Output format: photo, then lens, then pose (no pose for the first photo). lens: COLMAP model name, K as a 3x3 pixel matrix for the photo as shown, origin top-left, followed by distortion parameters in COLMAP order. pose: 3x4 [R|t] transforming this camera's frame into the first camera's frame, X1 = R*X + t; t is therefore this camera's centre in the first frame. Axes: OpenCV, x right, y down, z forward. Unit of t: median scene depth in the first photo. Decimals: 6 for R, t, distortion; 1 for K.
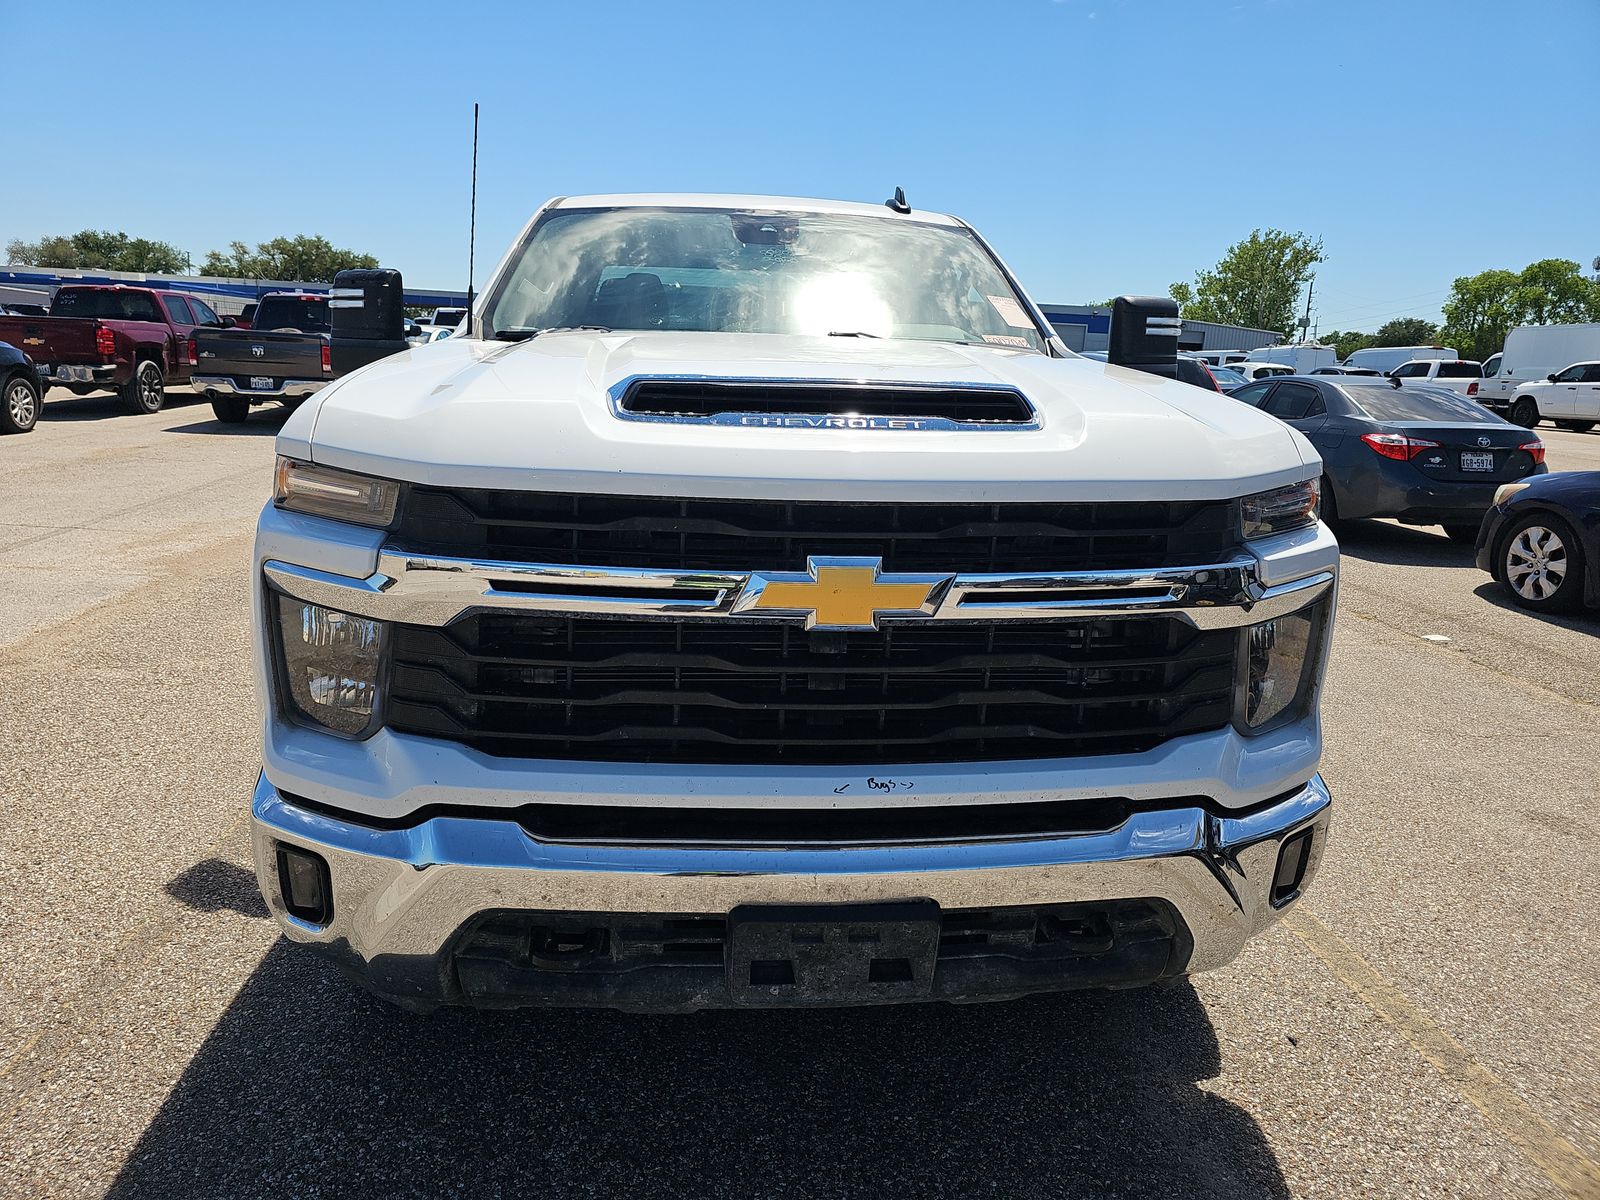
lens RADIAL K [[1052.8, 0, 808.2], [0, 1052.8, 599.9], [0, 0, 1]] dist [0.002181, -0.000073]
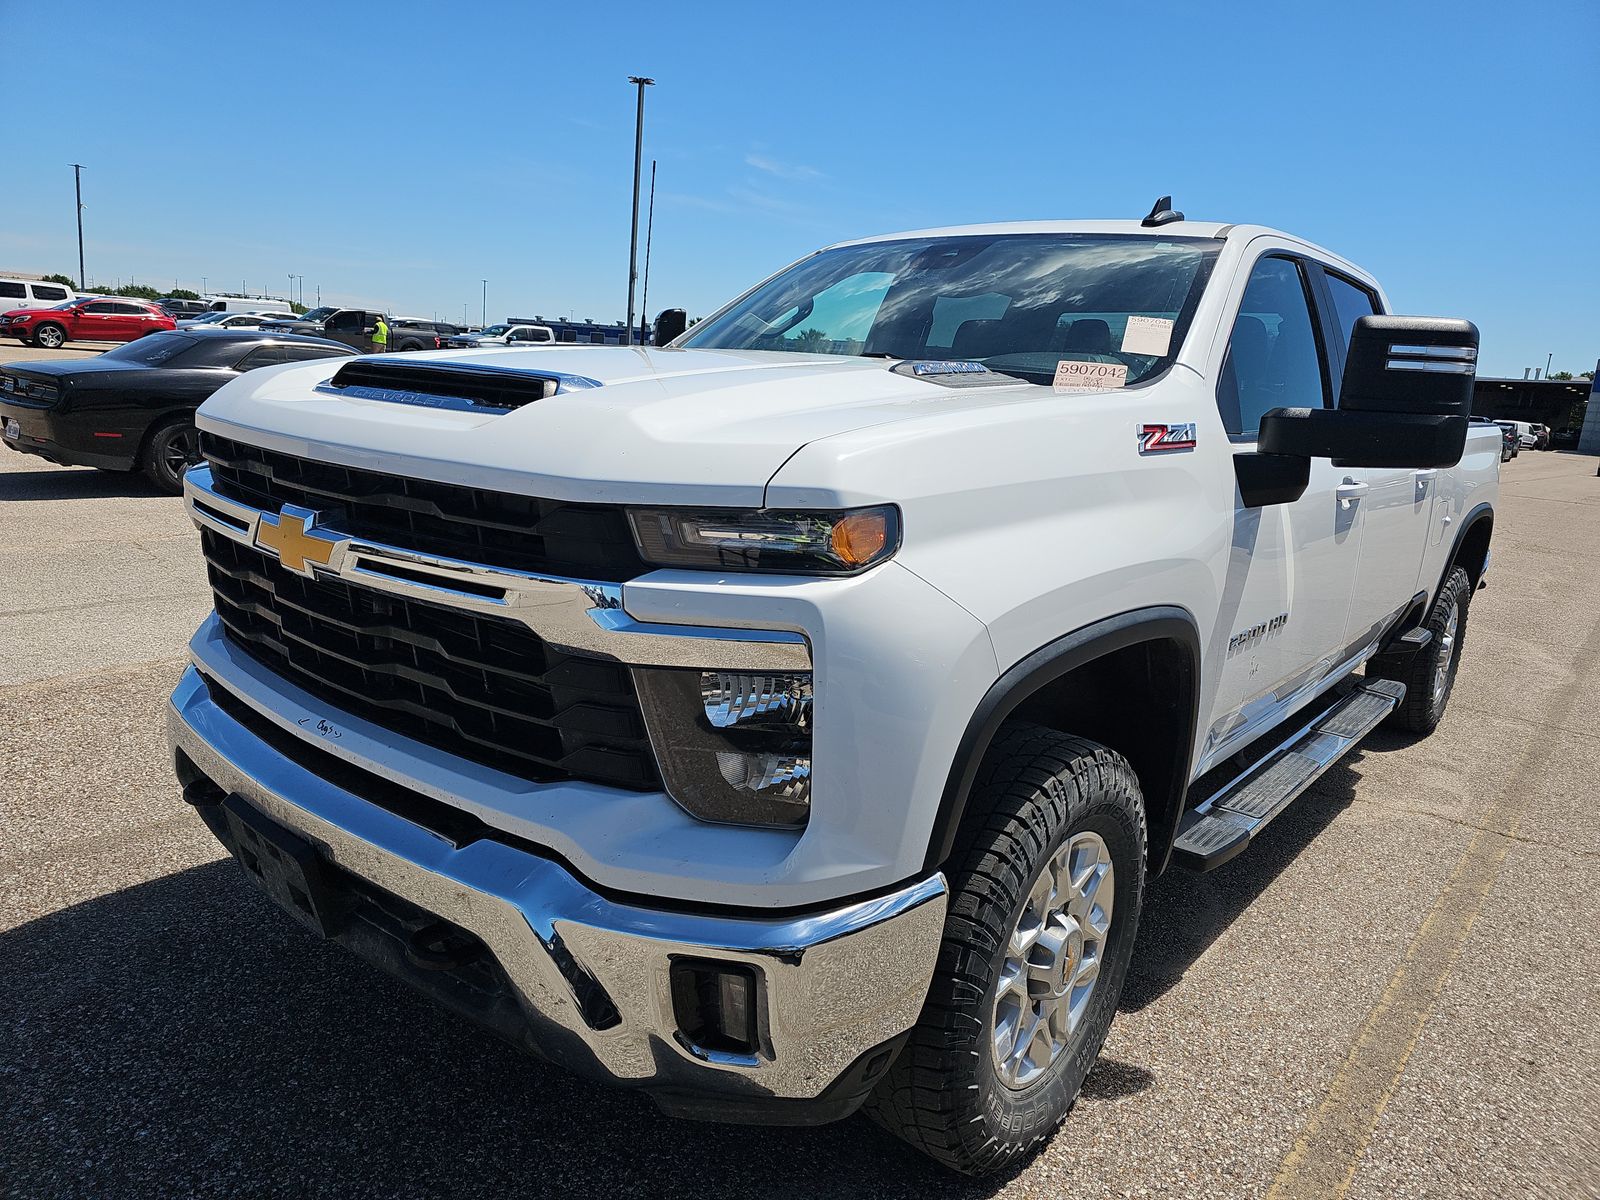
lens RADIAL K [[1052.8, 0, 808.2], [0, 1052.8, 599.9], [0, 0, 1]] dist [0.002181, -0.000073]
pose [[0.709669, 0.161547, -0.685764, 1.088613], [-0.206915, 0.978223, 0.016315, -0.069549], [0.673466, 0.130317, 0.727641, 0.504729]]
